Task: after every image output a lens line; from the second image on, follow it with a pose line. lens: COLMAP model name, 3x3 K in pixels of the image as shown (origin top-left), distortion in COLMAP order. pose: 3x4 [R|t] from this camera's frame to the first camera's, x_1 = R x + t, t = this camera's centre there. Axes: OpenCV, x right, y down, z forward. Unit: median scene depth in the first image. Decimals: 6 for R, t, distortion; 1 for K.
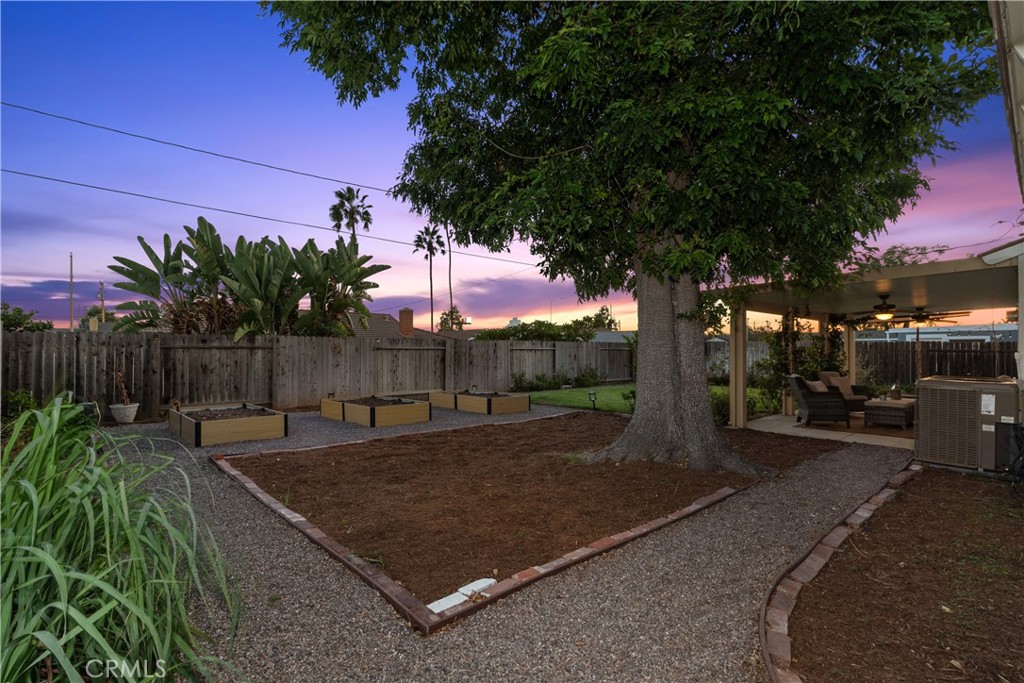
lens RADIAL K [[493.5, 0, 512.0], [0, 493.5, 341.5], [0, 0, 1]] dist [-0.000546, -0.000040]
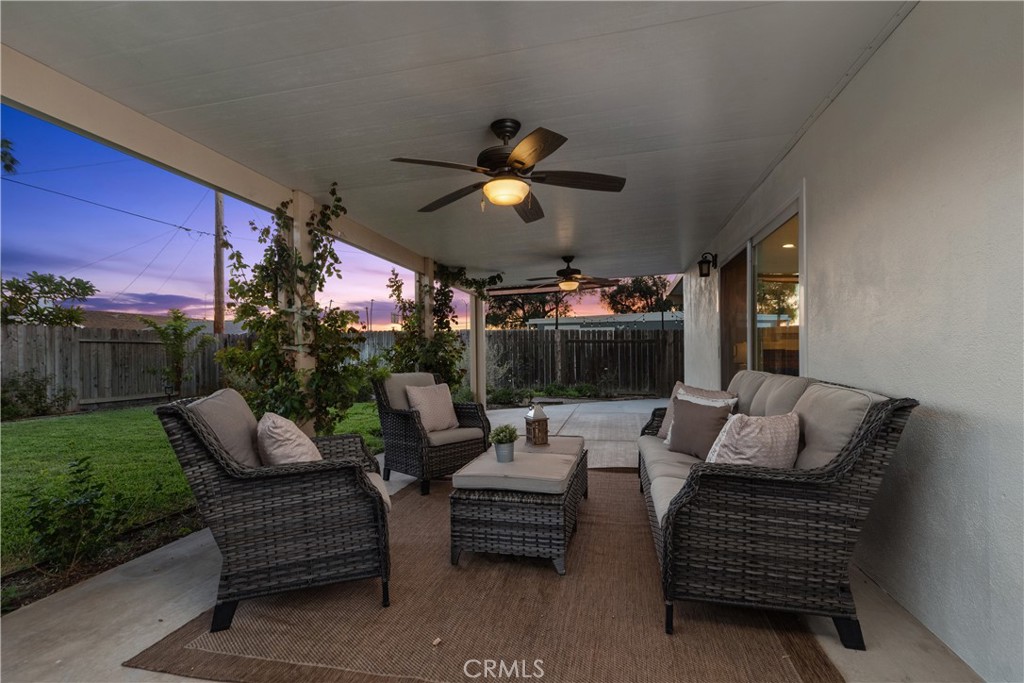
lens RADIAL K [[468.0, 0, 512.0], [0, 468.0, 341.5], [0, 0, 1]] dist [-0.000009, -0.000003]
pose [[0.818223, 0.006050, 0.574870, 0.253725], [-0.002383, 0.999972, -0.007132, 0.019042], [-0.574897, 0.004465, 0.818214, 0.327255]]
